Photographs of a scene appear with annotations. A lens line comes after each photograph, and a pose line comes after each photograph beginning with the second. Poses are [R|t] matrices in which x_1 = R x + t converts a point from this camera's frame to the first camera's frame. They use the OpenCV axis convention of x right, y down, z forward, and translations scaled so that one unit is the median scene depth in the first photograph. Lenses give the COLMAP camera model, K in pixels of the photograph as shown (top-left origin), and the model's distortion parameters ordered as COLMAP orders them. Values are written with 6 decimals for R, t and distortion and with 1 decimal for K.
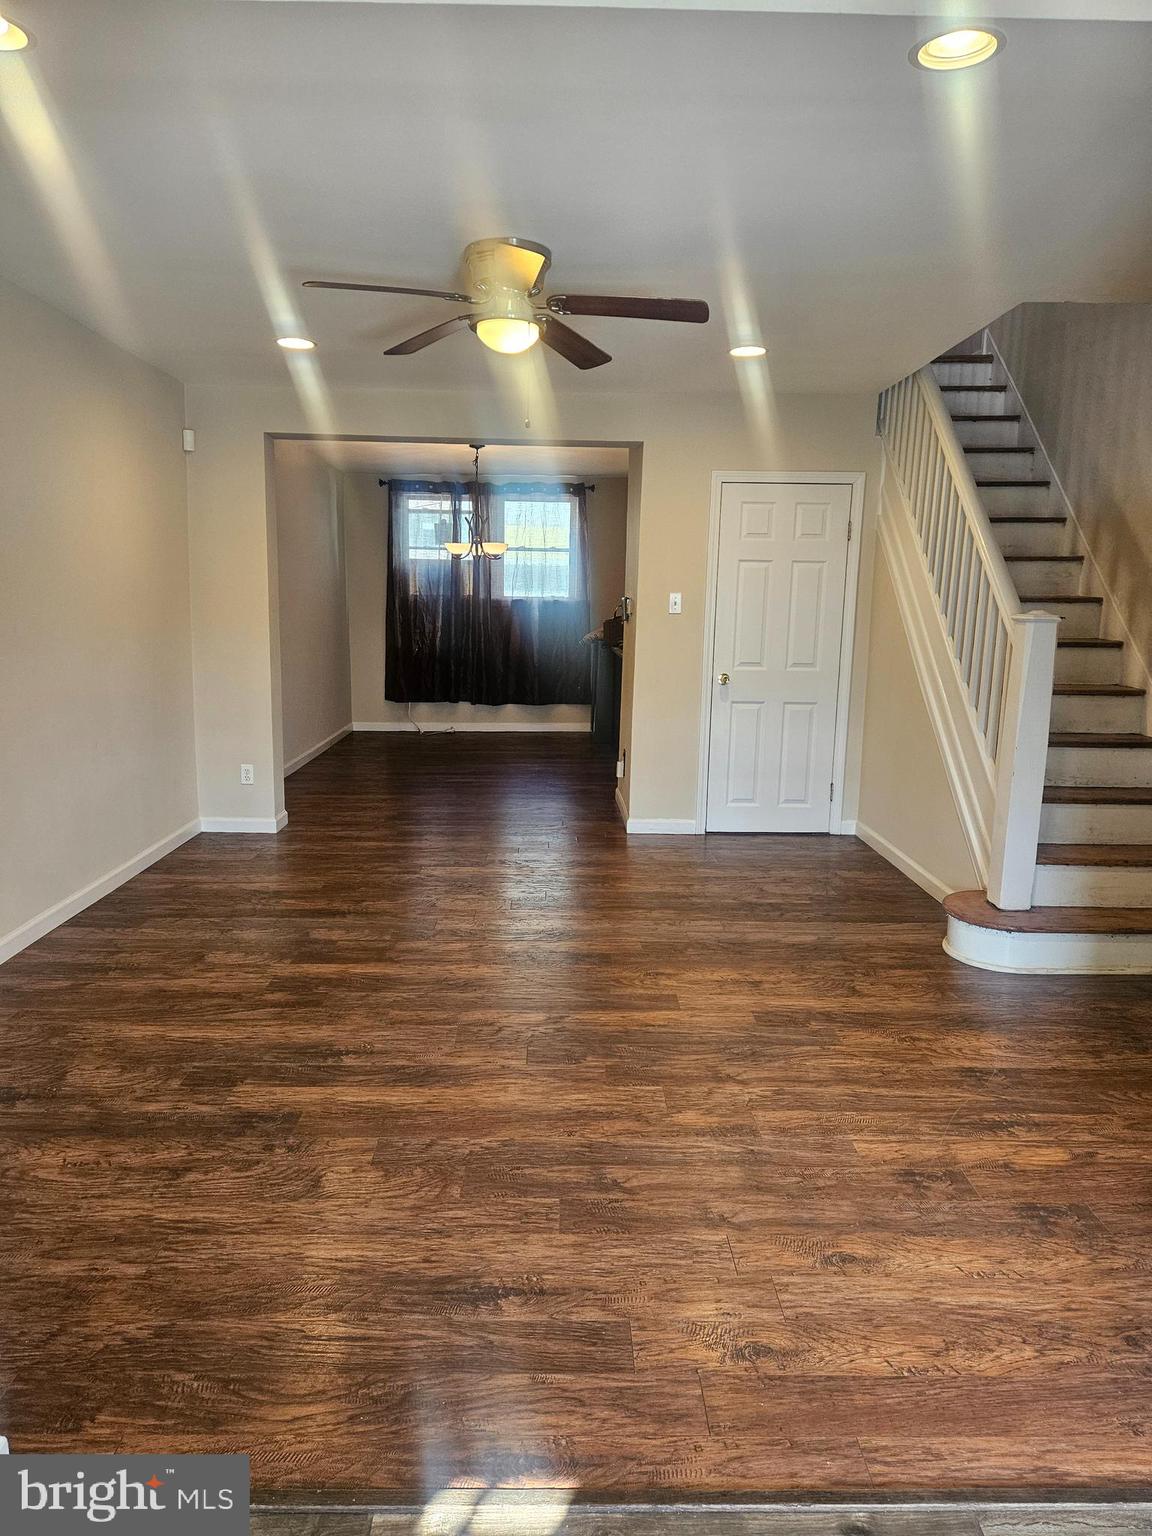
lens RADIAL K [[1030.0, 0, 561.8], [0, 1030.0, 768.4], [0, 0, 1]] dist [0.081786, -0.073985]
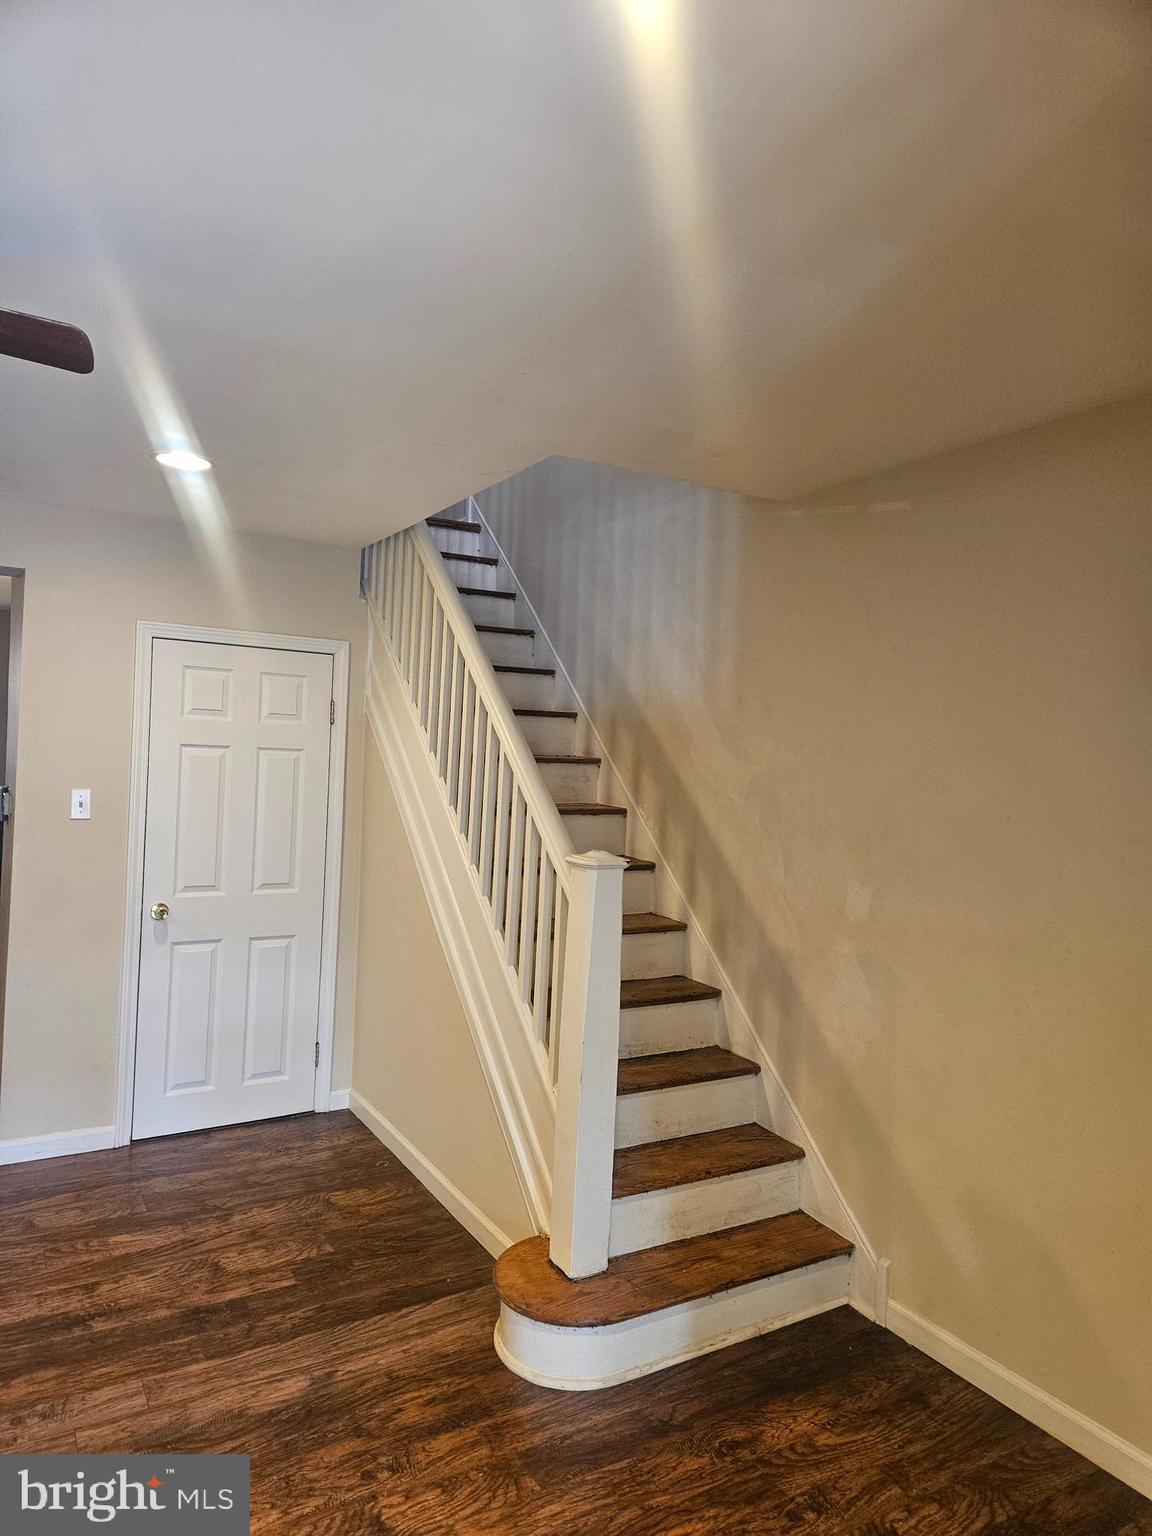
lens RADIAL K [[1030.0, 0, 580.6], [0, 1030.0, 772.7], [0, 0, 1]] dist [0.081786, -0.073985]
pose [[0.866720, 0.011915, 0.498653, 0.058102], [0.055364, 0.991239, -0.119915, -0.090102], [-0.495713, 0.131541, 0.858467, 0.278105]]
